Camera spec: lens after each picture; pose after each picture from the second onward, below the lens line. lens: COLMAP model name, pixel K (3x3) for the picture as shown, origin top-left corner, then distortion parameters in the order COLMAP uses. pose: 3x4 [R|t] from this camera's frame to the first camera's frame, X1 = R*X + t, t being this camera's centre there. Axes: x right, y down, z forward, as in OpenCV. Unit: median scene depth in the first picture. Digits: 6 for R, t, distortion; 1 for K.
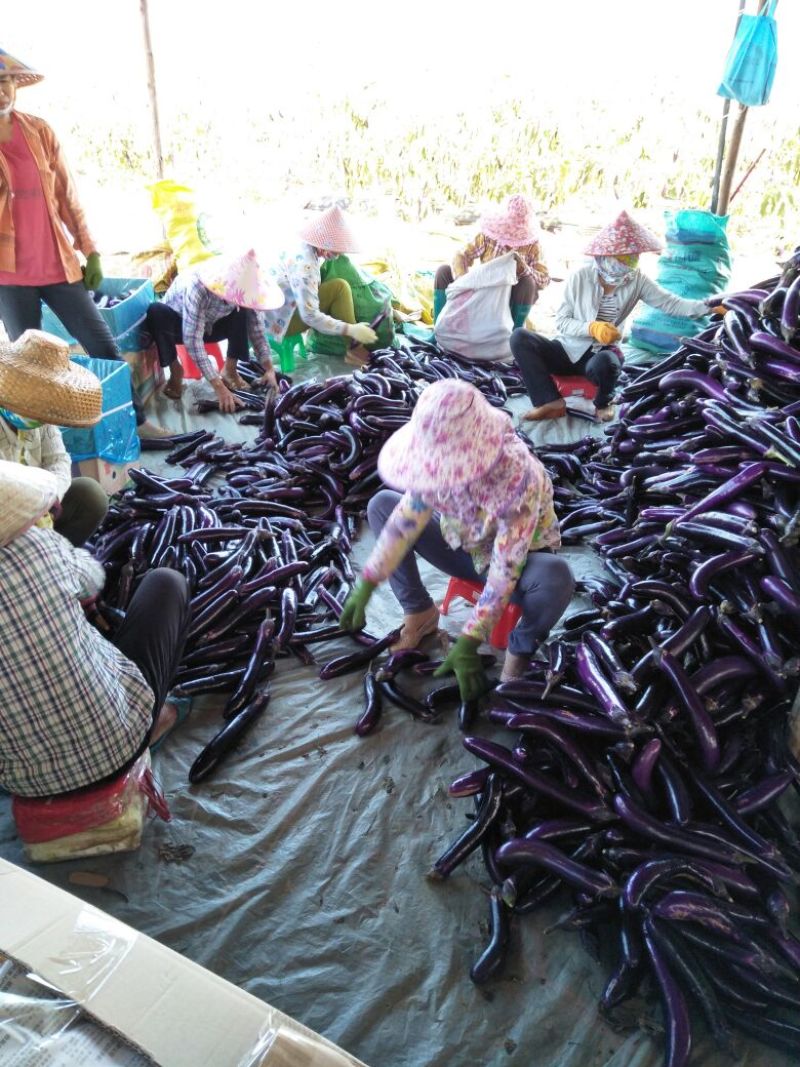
lens RADIAL K [[772.8, 0, 400.0], [0, 772.8, 533.5], [0, 0, 1]] dist [-0.001844, -0.003516]
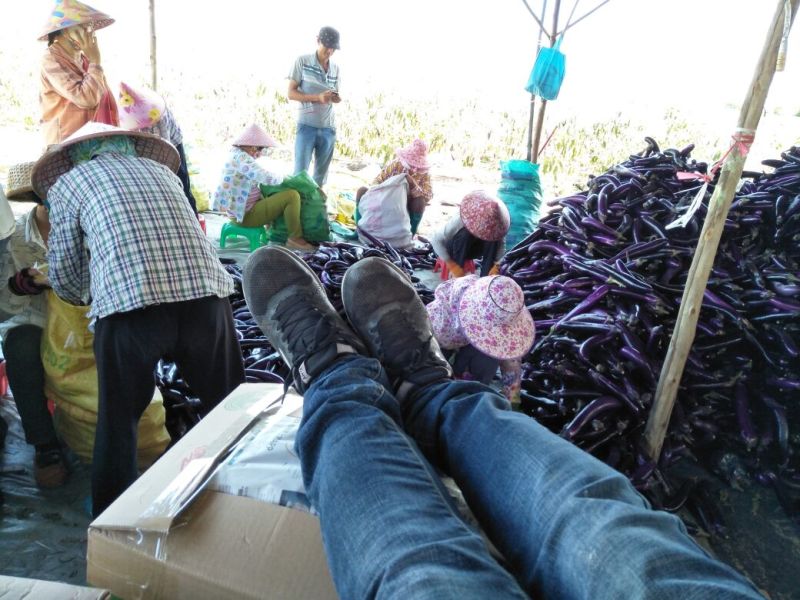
lens RADIAL K [[579.4, 0, 404.7], [0, 579.4, 306.0], [0, 0, 1]] dist [-0.001844, -0.003516]
pose [[0.977359, -0.002211, 0.211575, -0.162493], [0.038294, 0.985281, -0.166599, 0.107654], [-0.208092, 0.170929, 0.963058, -0.069951]]
